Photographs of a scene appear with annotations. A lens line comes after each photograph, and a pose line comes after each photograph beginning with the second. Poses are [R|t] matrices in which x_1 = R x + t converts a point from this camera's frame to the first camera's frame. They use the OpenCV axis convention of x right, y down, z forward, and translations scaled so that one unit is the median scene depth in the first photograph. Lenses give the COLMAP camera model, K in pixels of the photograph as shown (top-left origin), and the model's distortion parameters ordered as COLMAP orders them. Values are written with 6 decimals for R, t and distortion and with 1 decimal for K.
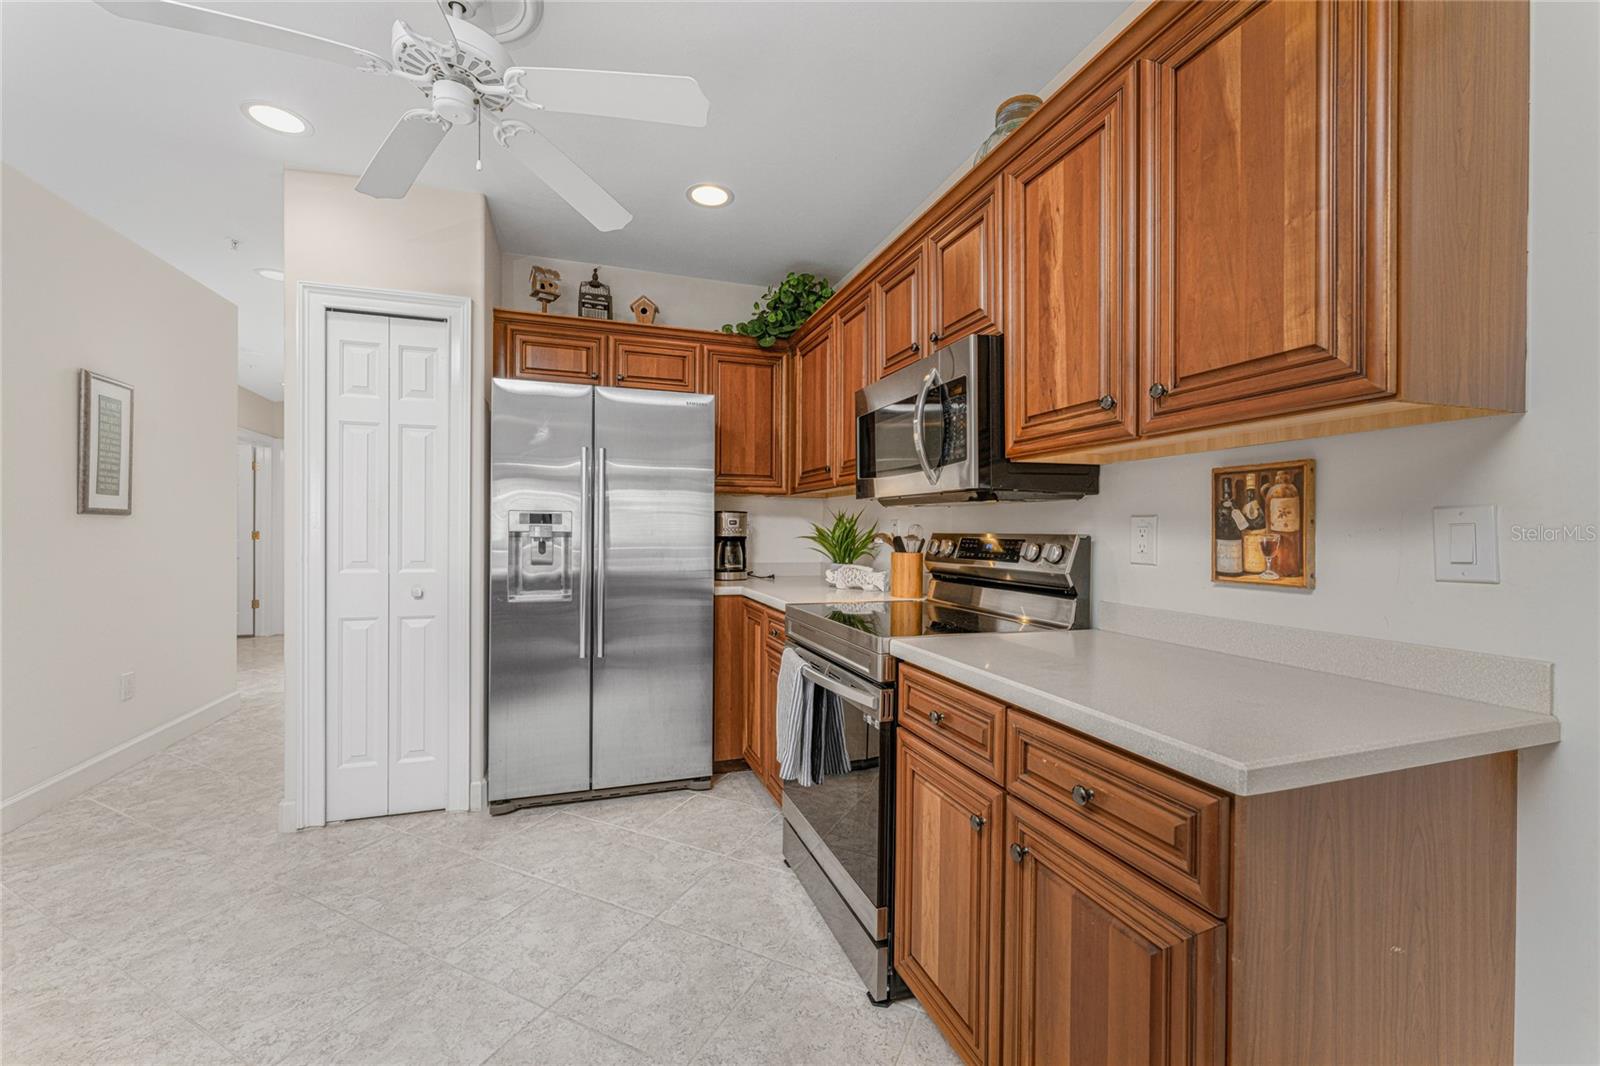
lens RADIAL K [[644.2, 0, 790.3], [0, 644.2, 538.3], [0, 0, 1]] dist [-0.000344, -0.000165]
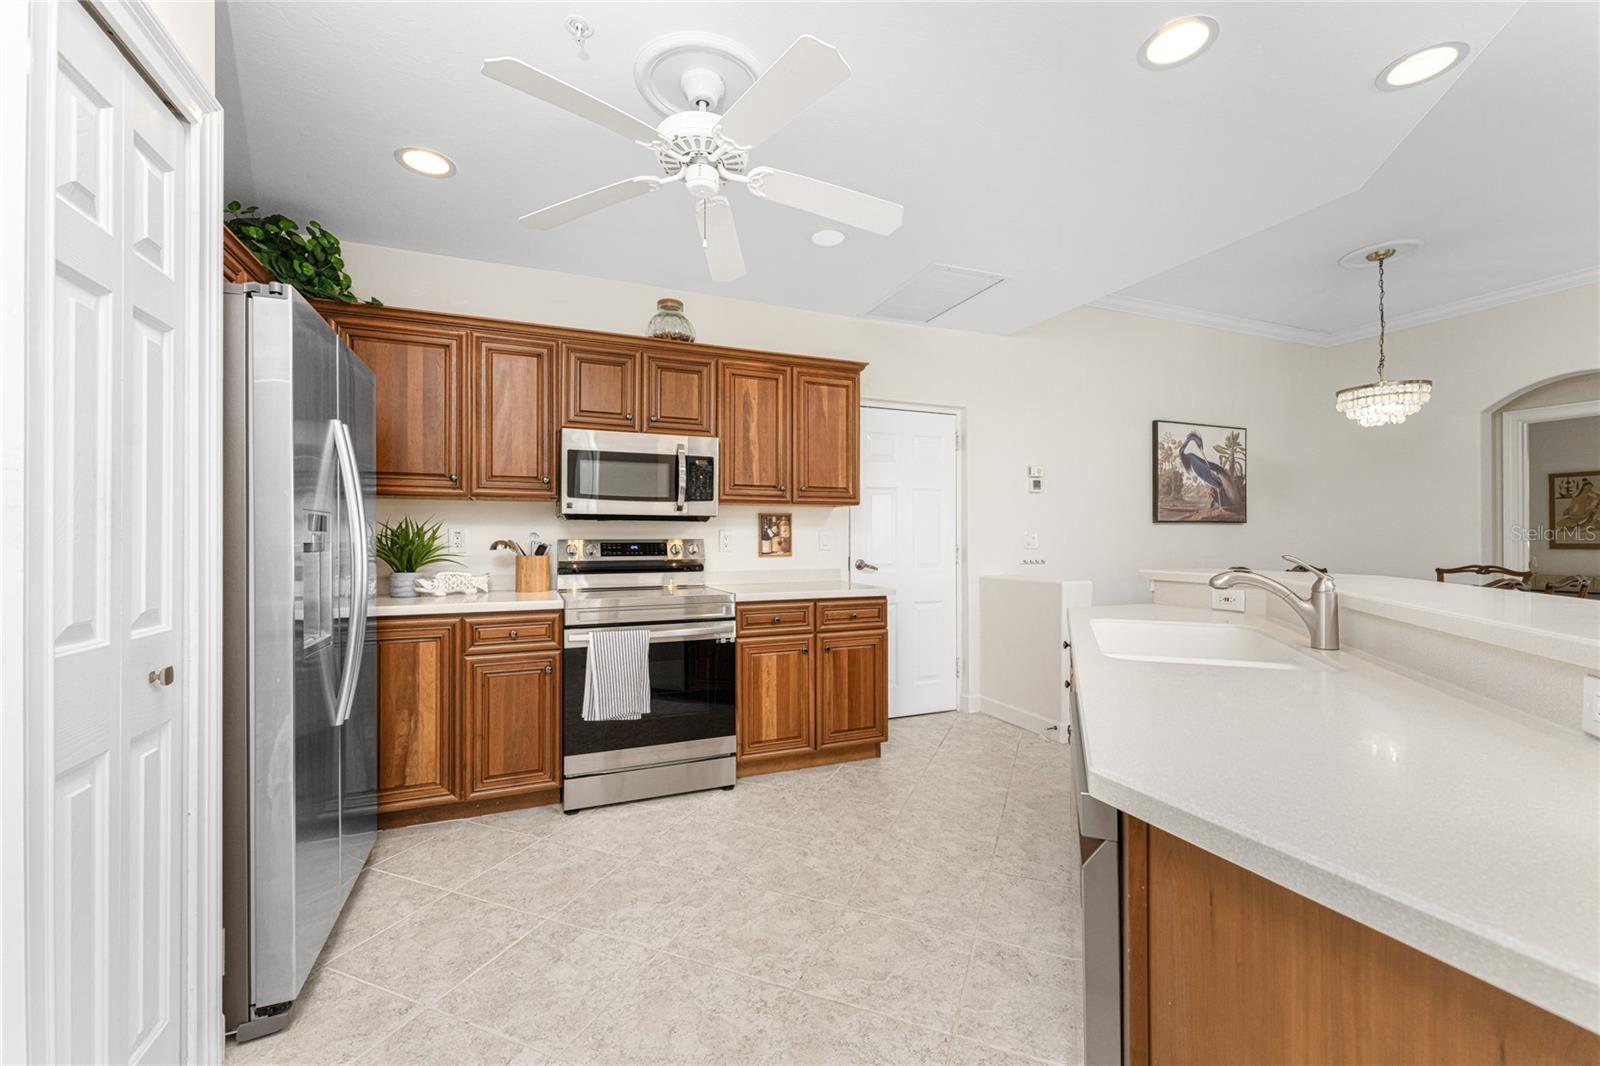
lens RADIAL K [[649.7, 0, 797.9], [0, 649.7, 542.6], [0, 0, 1]] dist [0.000825, -0.000043]
pose [[-0.073061, -0.012610, 0.997248, -1.064037], [0.015034, 0.999793, 0.013744, -0.012553], [-0.997214, 0.015997, -0.072856, 0.561331]]
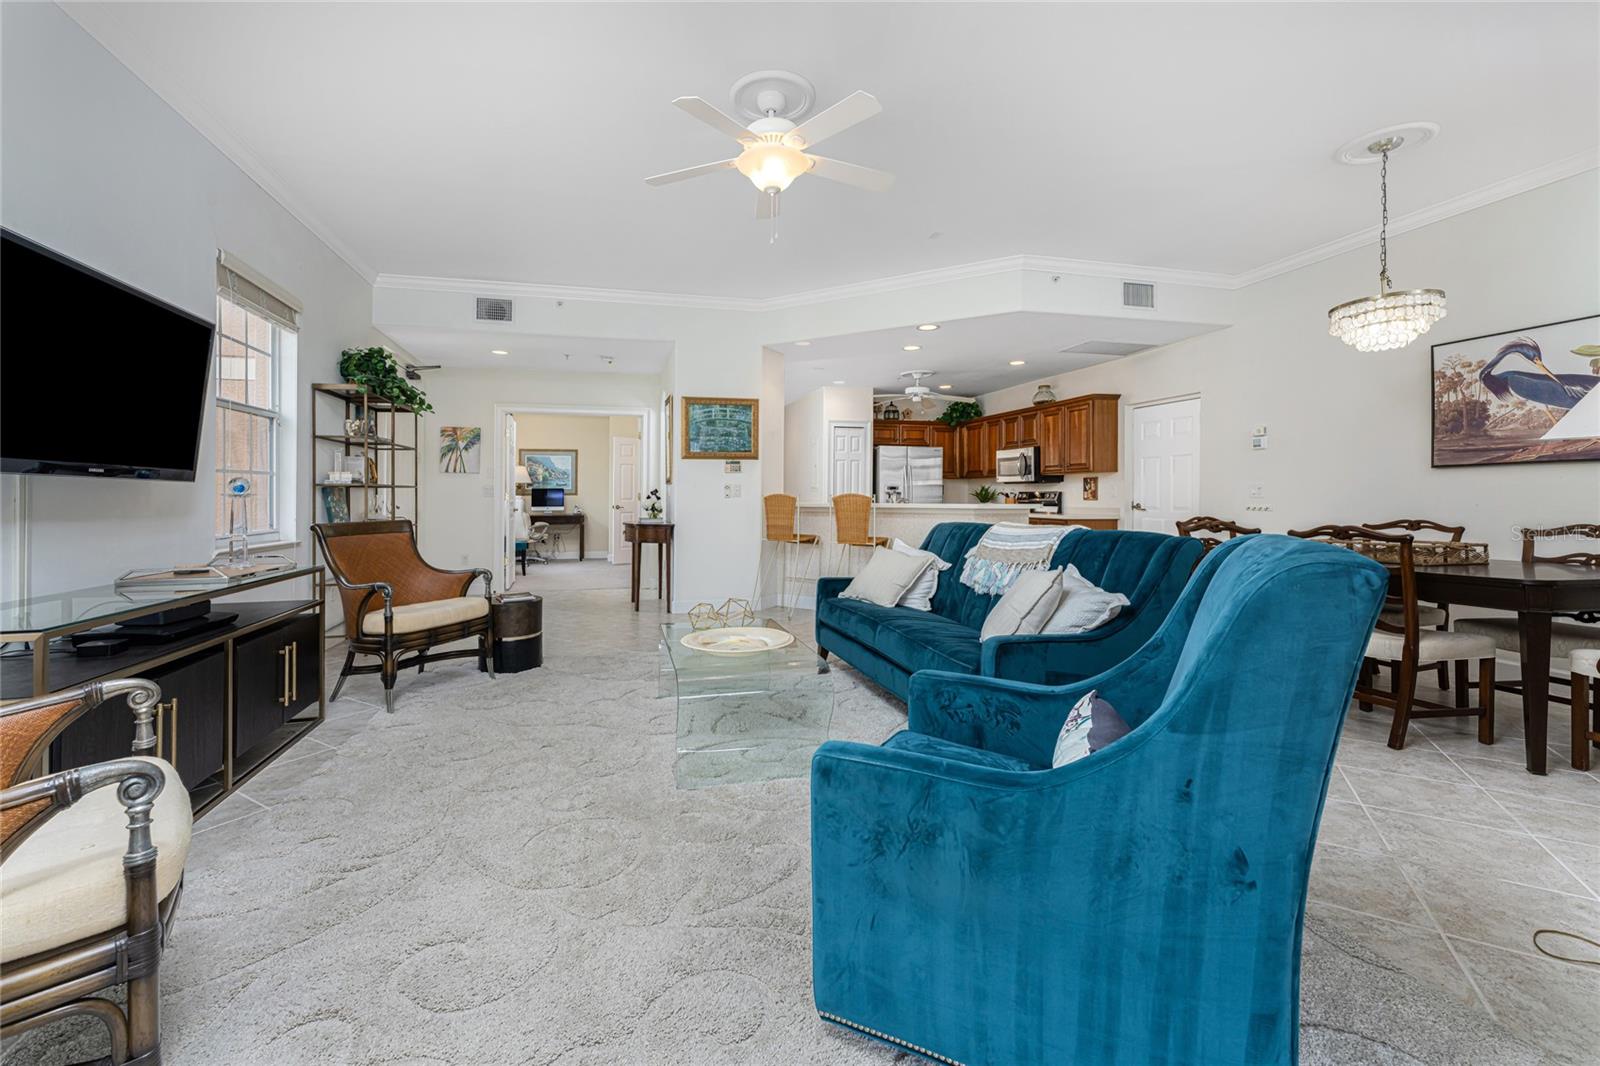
lens RADIAL K [[647.2, 0, 770.8], [0, 647.2, 493.8], [0, 0, 1]] dist [-0.000100, 0.000025]
pose [[0.996678, -0.003227, -0.081378, -0.732625], [0.001602, 0.999798, -0.020037, 0.061713], [0.081426, 0.019840, 0.996482, -2.272397]]
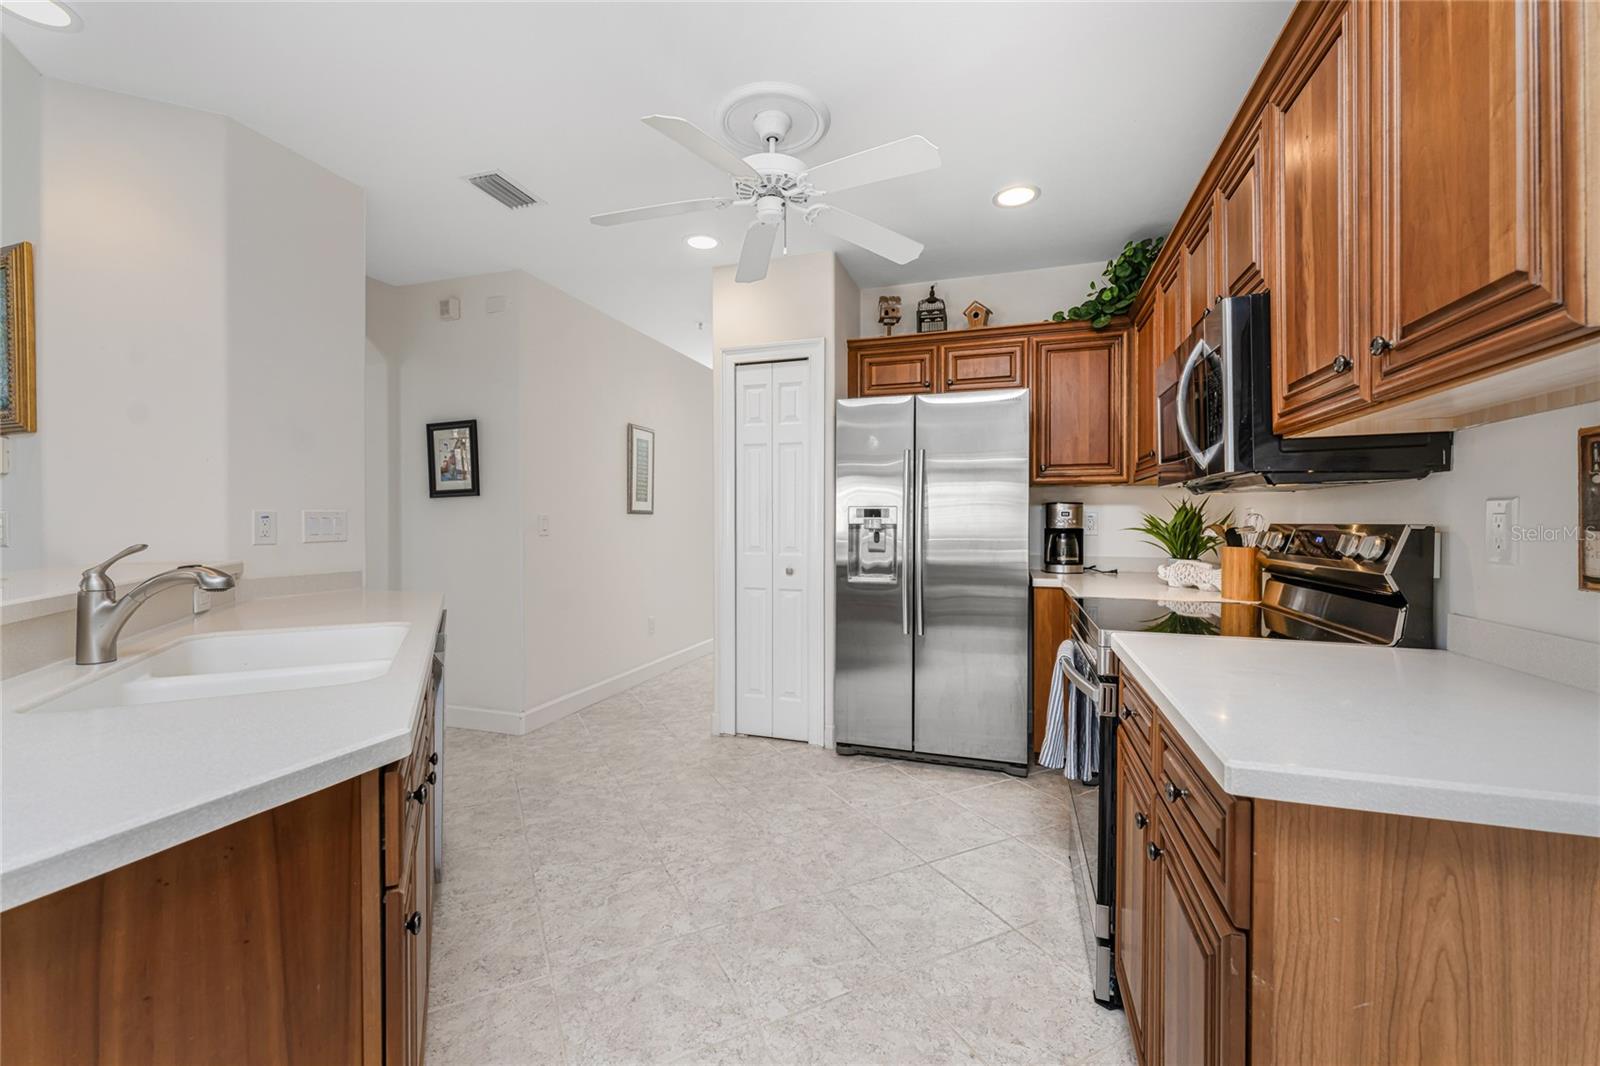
lens RADIAL K [[650.4, 0, 781.3], [0, 650.4, 534.4], [0, 0, 1]] dist [-0.001640, -0.000367]
pose [[0.789145, 0.006280, -0.614175, 0.211635], [-0.003687, 0.999978, 0.005488, 0.002915], [0.614196, -0.002066, 0.789151, -0.047398]]
